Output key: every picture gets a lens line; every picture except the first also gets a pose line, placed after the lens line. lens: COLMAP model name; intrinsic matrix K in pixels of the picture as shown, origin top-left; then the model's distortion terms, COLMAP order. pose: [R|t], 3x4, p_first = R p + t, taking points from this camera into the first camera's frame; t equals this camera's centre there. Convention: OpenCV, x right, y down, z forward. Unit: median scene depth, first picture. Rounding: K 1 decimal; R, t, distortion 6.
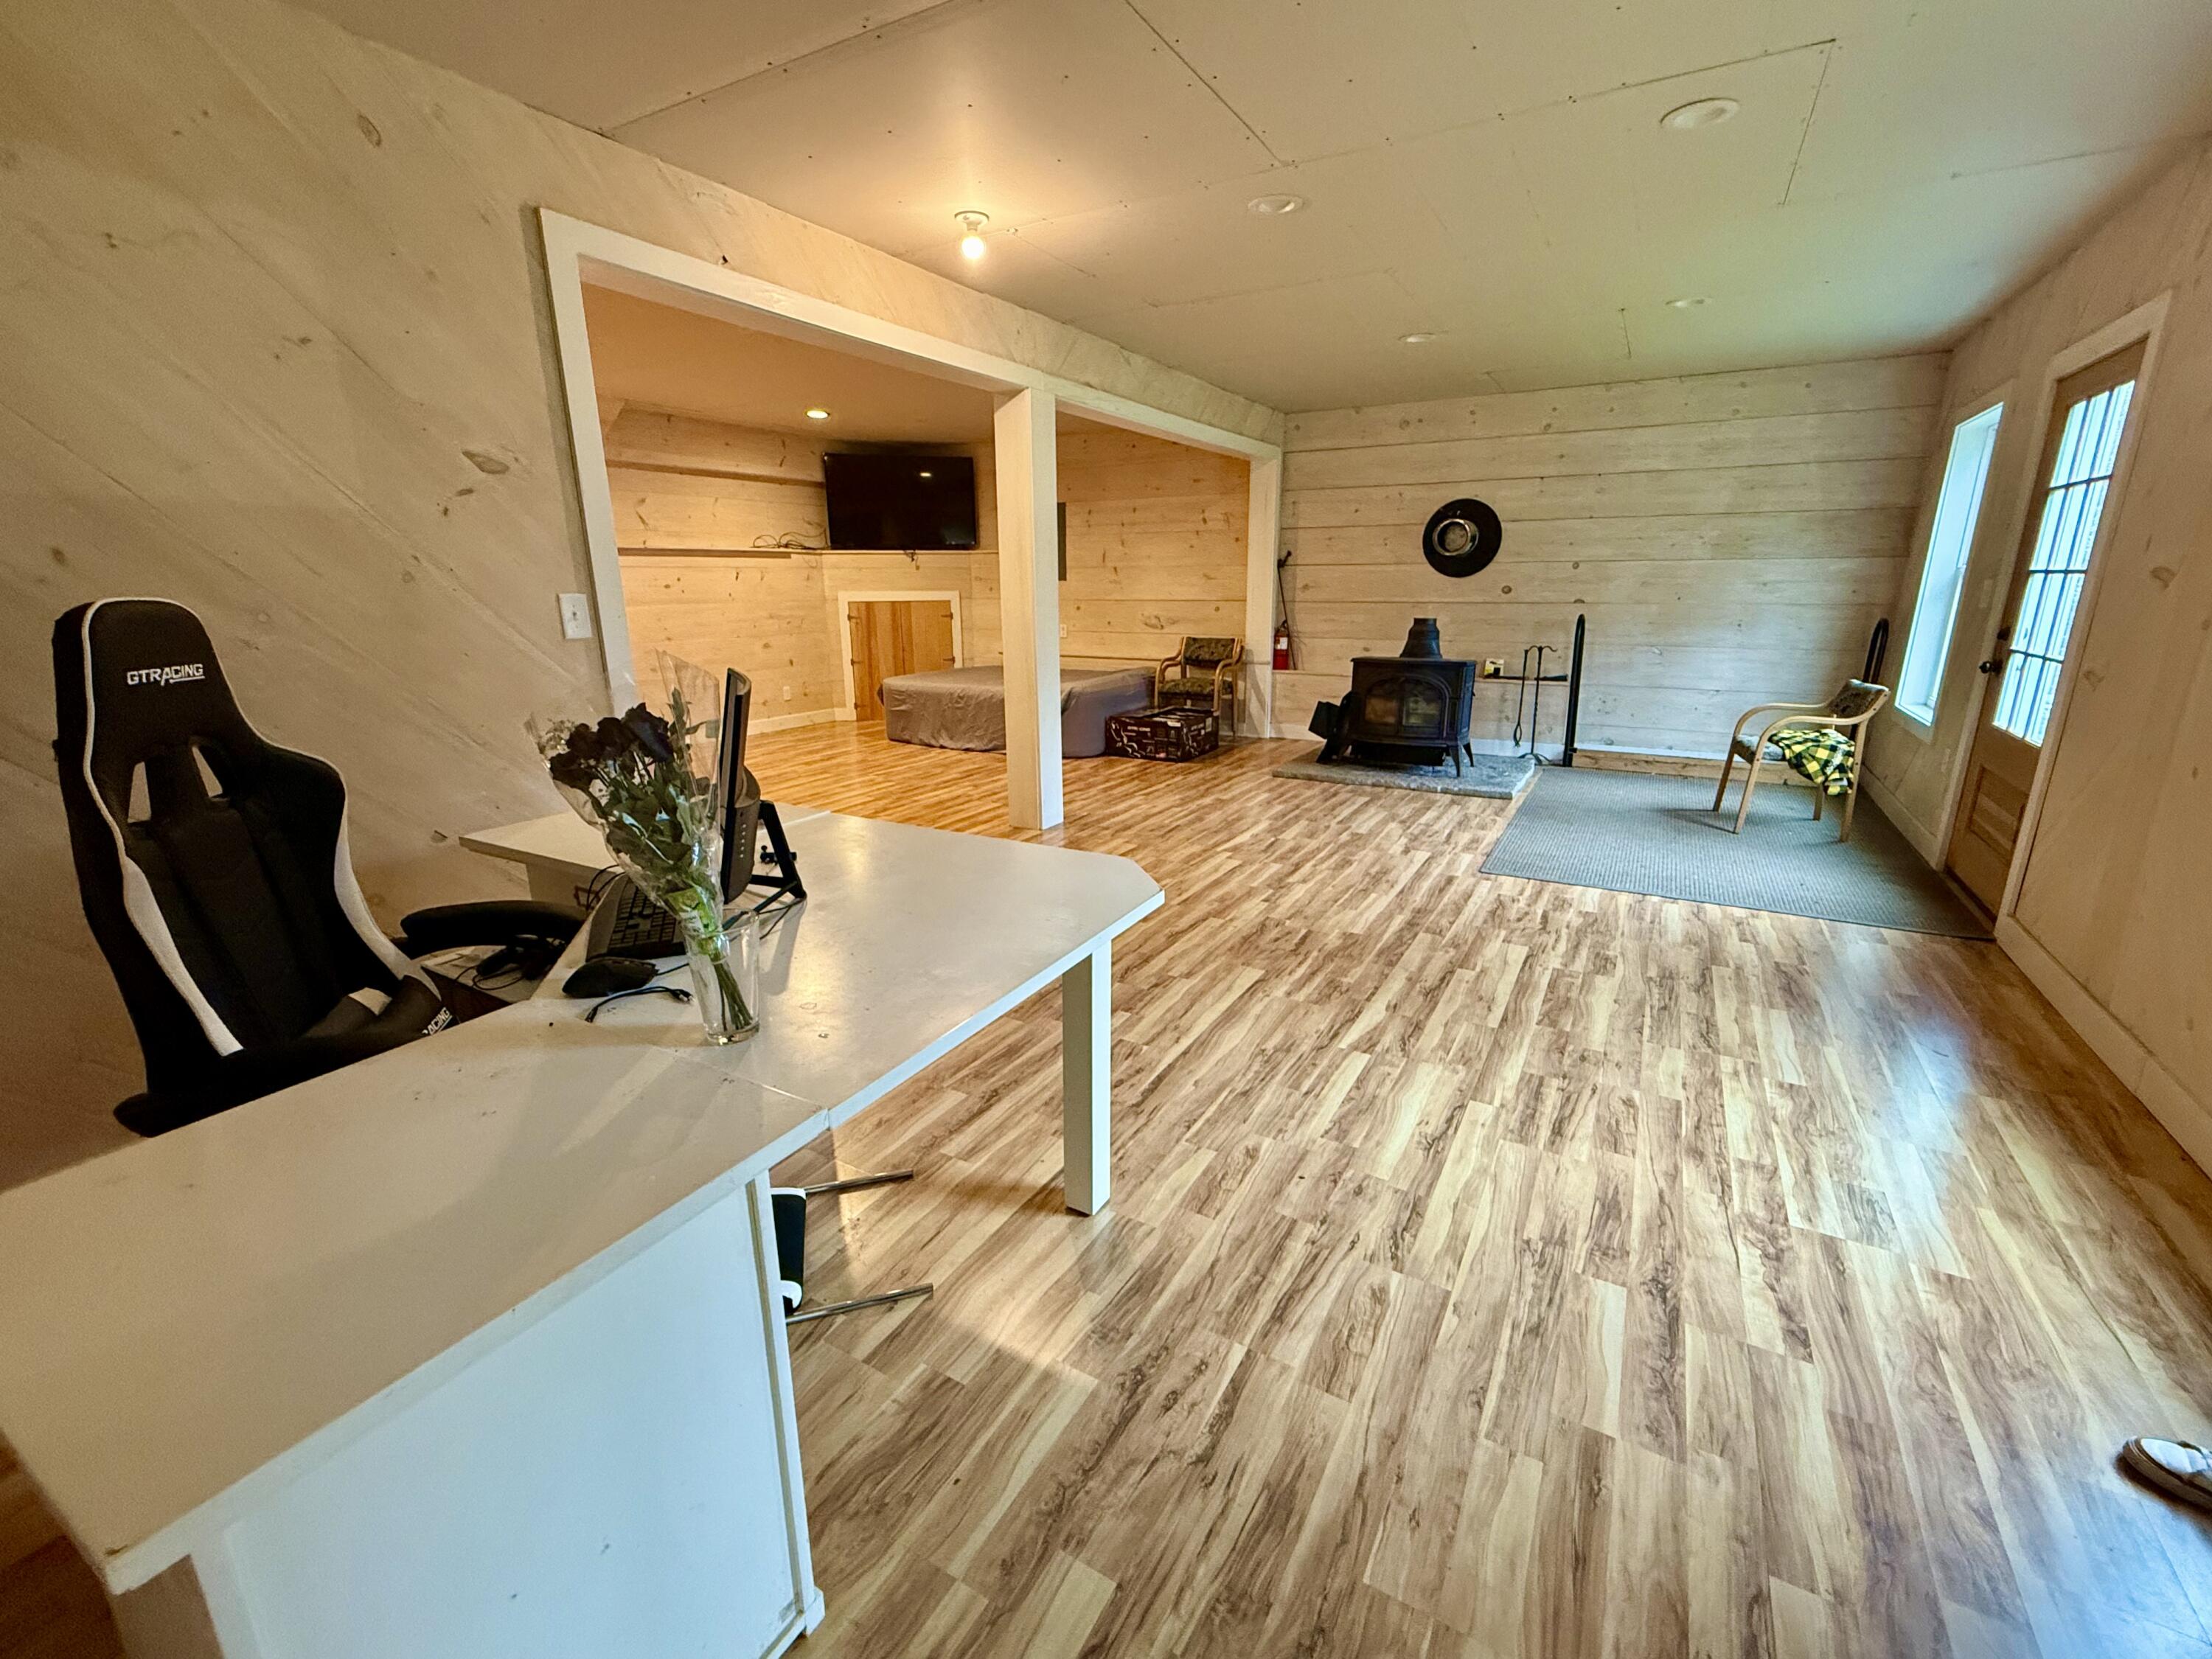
lens RADIAL K [[947.8, 0, 1103.3], [0, 947.8, 835.5], [0, 0, 1]] dist [0.001570, 0.000240]
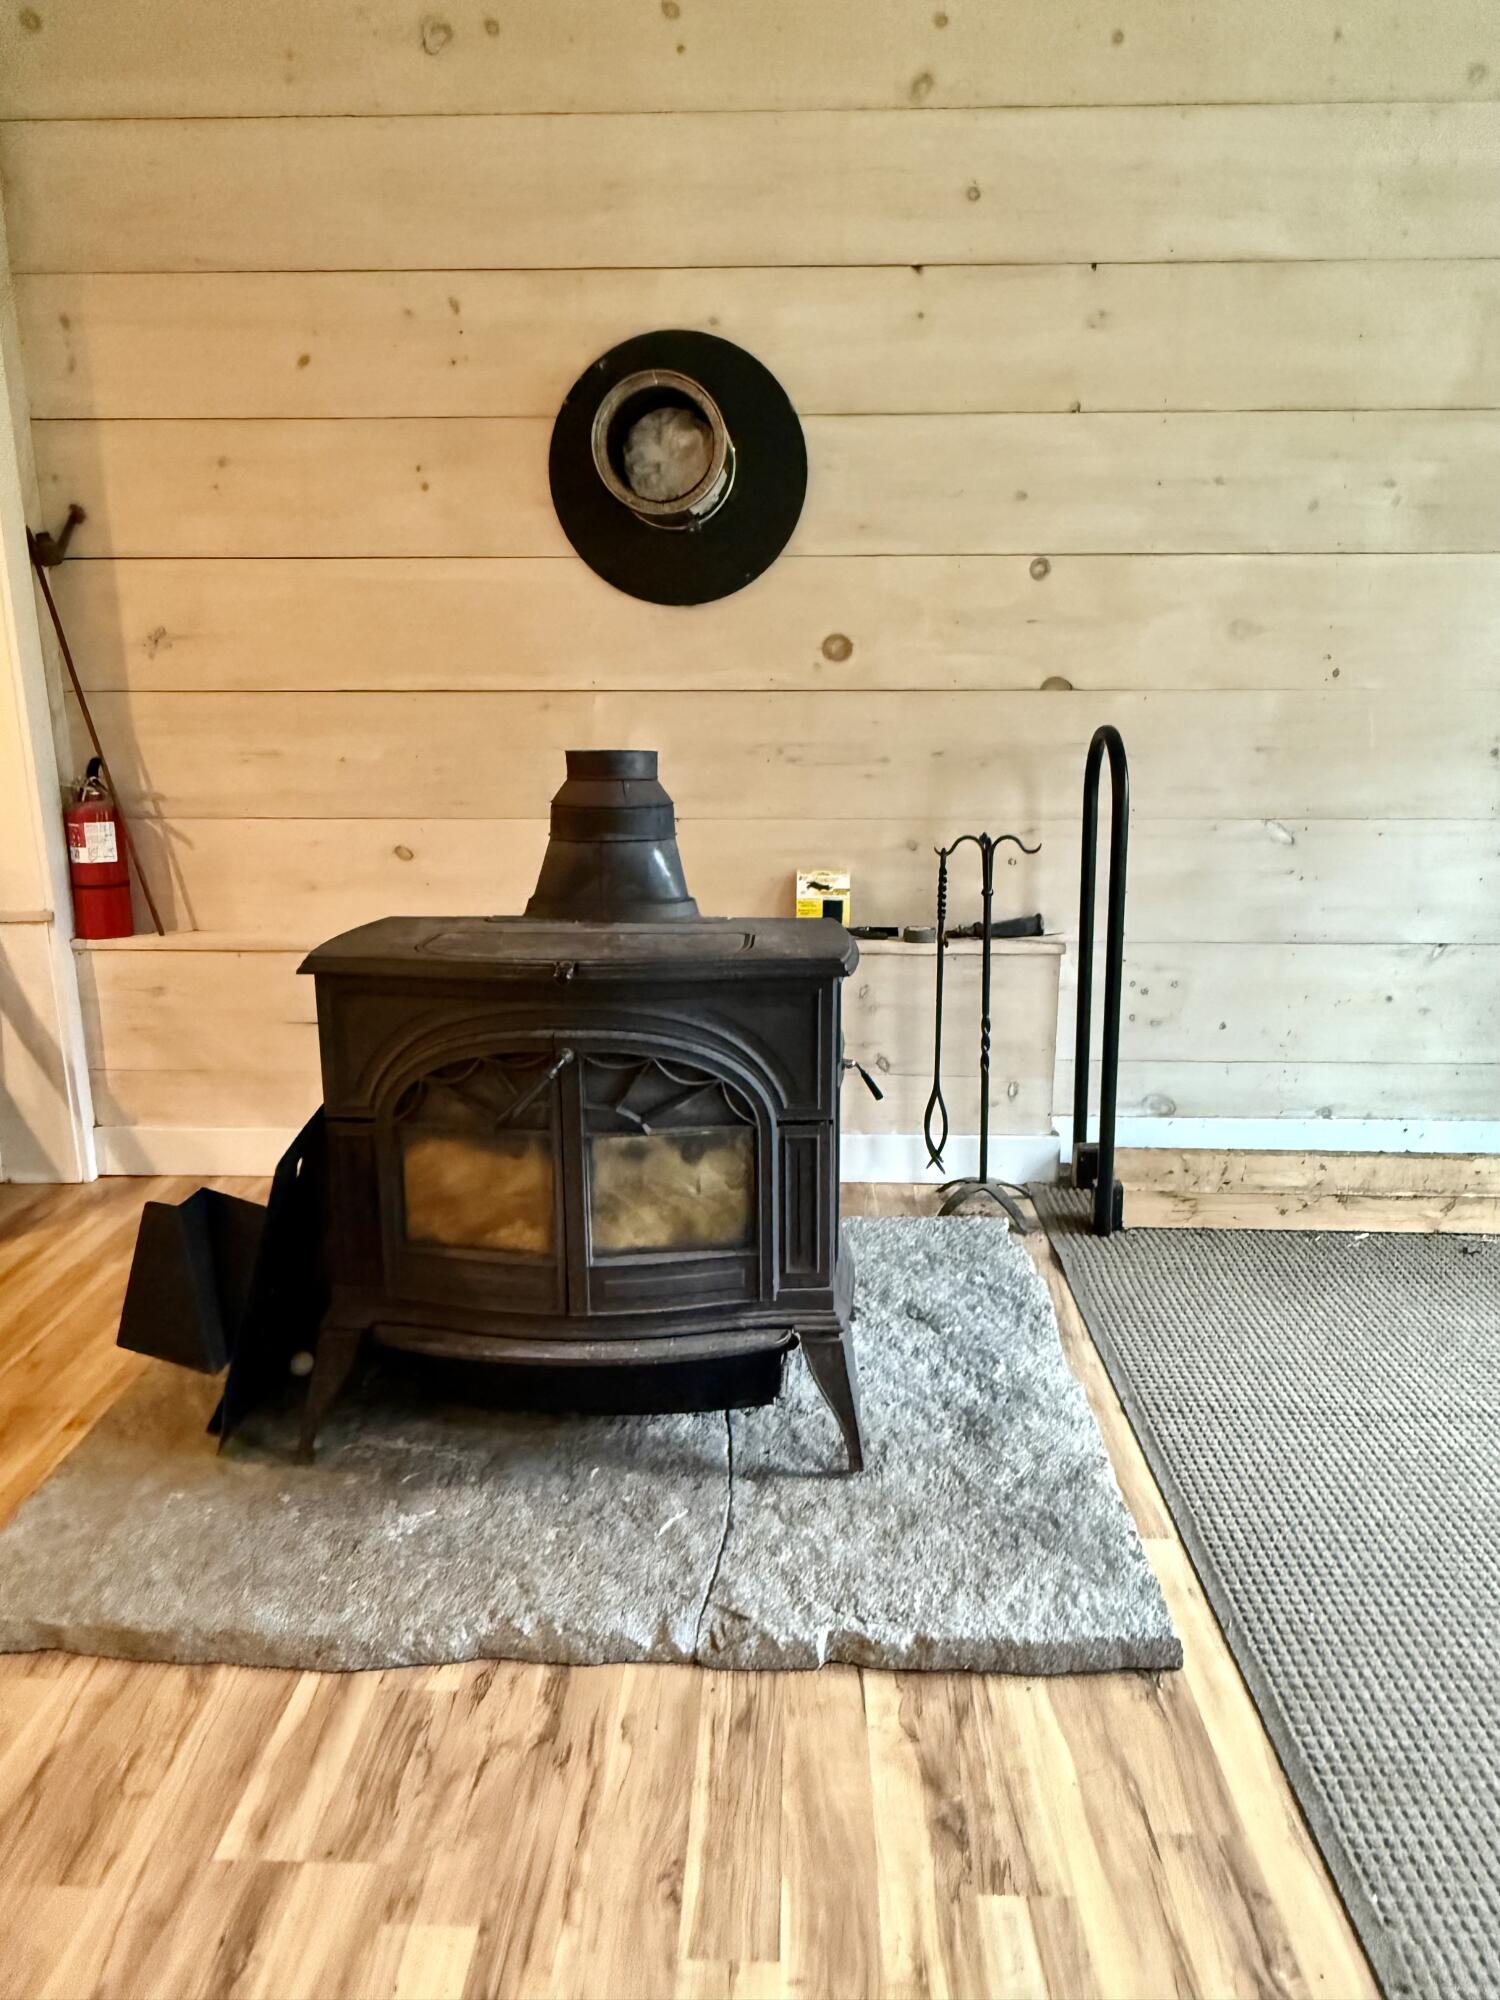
lens RADIAL K [[1280.6, 0, 758.4], [0, 1280.6, 995.2], [0, 0, 1]] dist [-0.001056, -0.000503]
pose [[0.880398, -0.110320, 0.461225, 0.208071], [0.120380, 0.992698, 0.007657, -0.159114], [-0.458702, 0.048781, 0.887250, 0.671892]]
